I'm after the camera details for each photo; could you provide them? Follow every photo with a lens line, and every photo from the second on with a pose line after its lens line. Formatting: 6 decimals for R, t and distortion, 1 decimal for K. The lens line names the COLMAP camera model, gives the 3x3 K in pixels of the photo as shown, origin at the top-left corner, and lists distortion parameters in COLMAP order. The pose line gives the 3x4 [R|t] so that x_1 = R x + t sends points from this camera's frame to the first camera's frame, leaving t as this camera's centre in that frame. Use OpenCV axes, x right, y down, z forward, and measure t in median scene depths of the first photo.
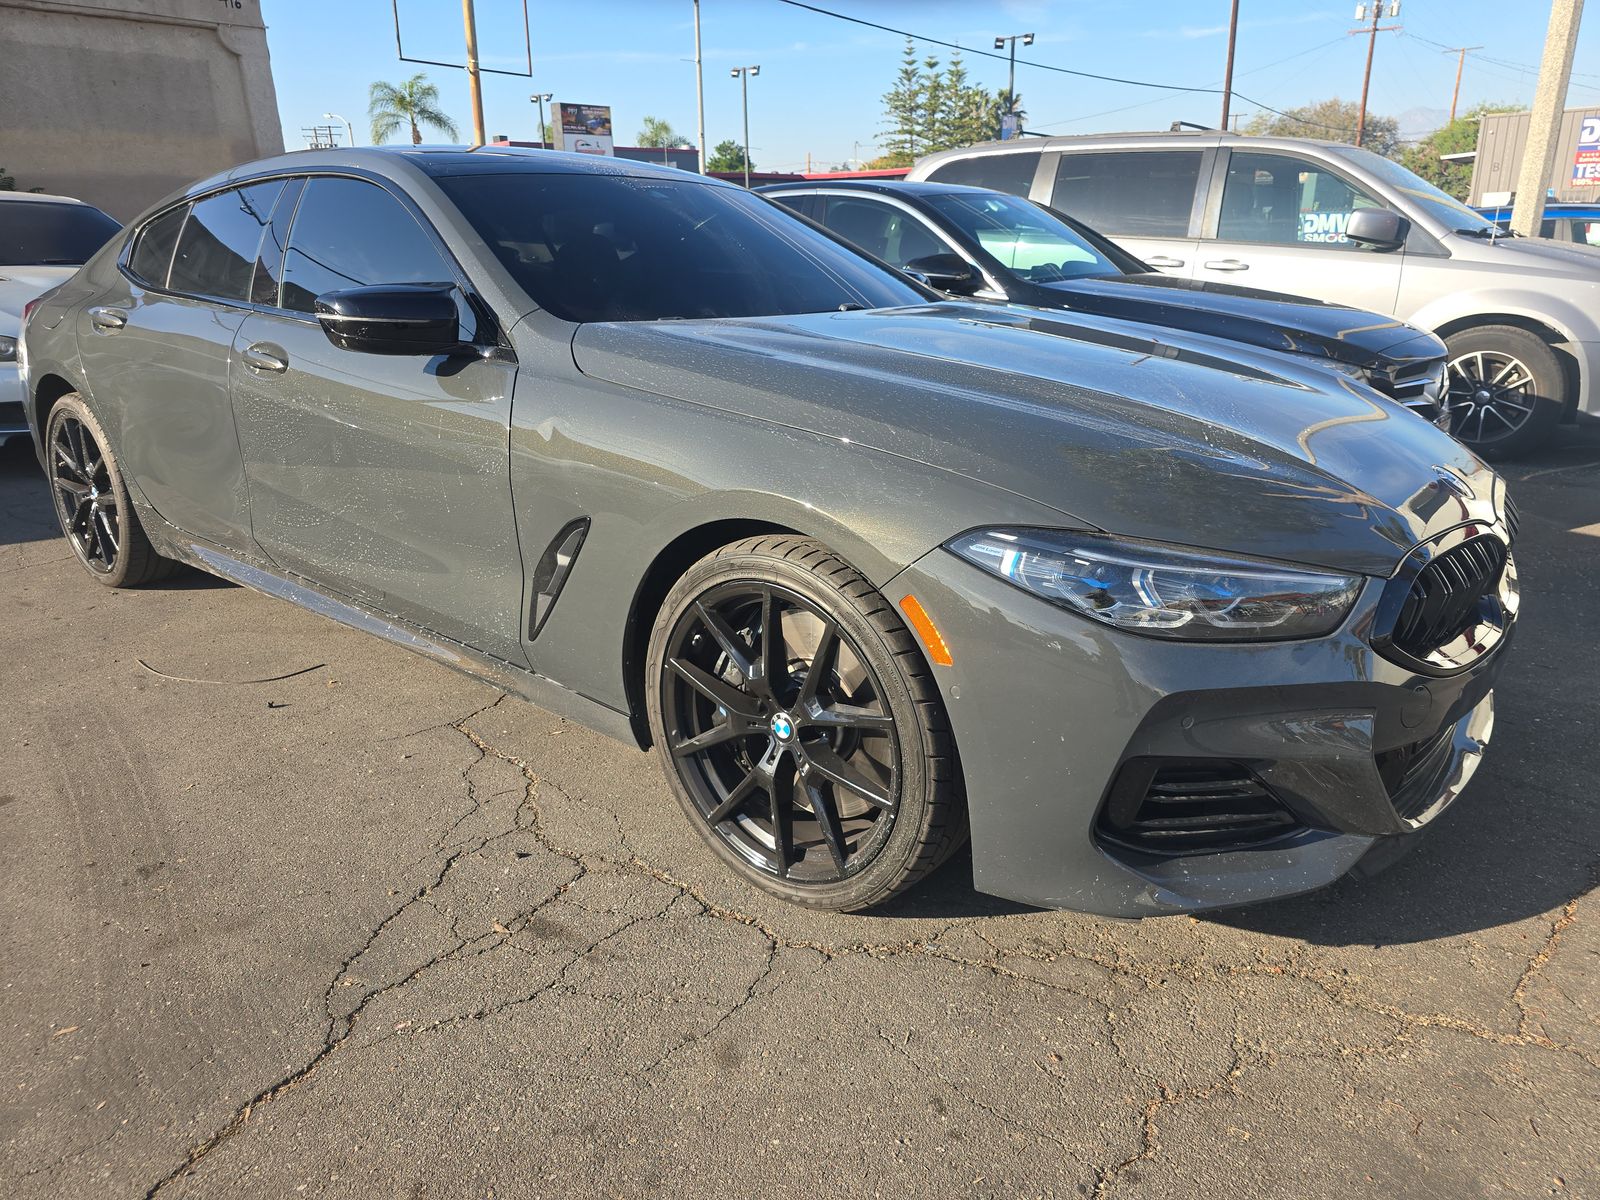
lens RADIAL K [[1093.0, 0, 804.5], [0, 1093.0, 587.1], [0, 0, 1]] dist [0.033982, -0.022399]
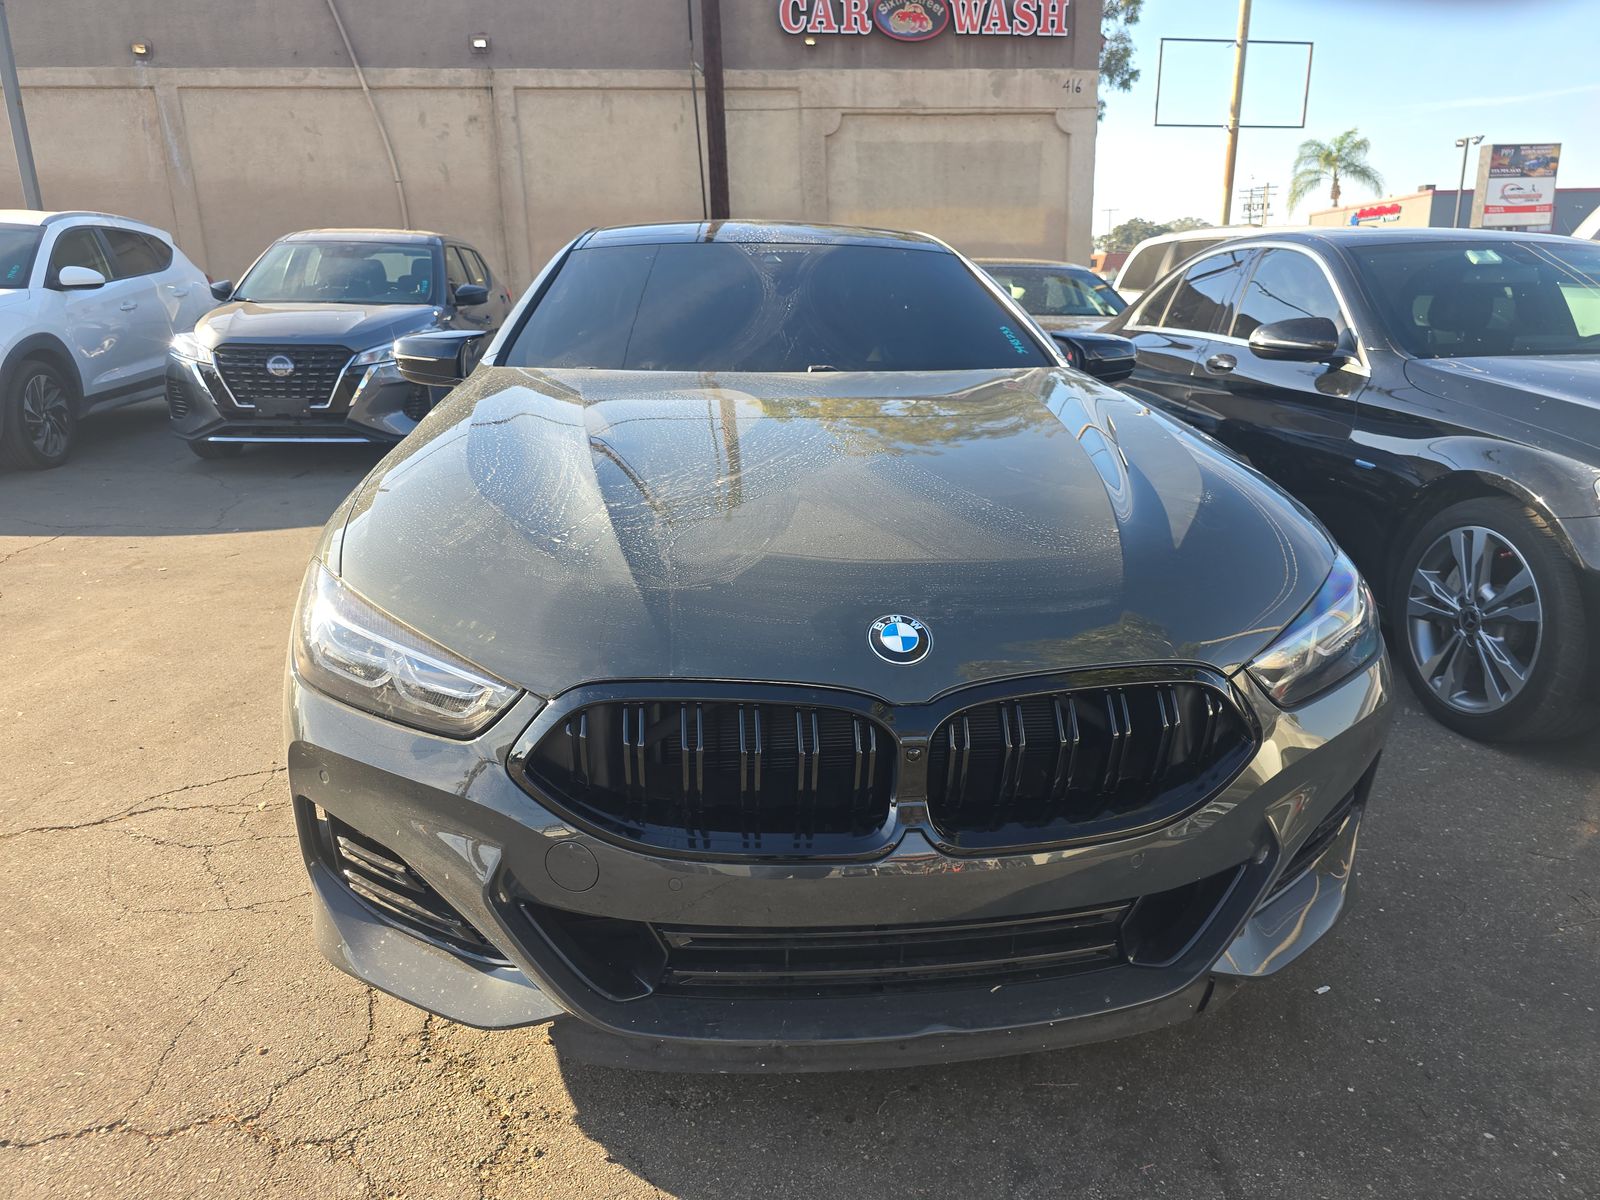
lens RADIAL K [[1093.0, 0, 804.5], [0, 1093.0, 587.1], [0, 0, 1]] dist [0.033982, -0.022399]
pose [[0.711905, 0.189031, -0.676357, 0.137811], [-0.220667, 0.974525, 0.040099, -0.019273], [0.666706, 0.120703, 0.735482, 0.056093]]
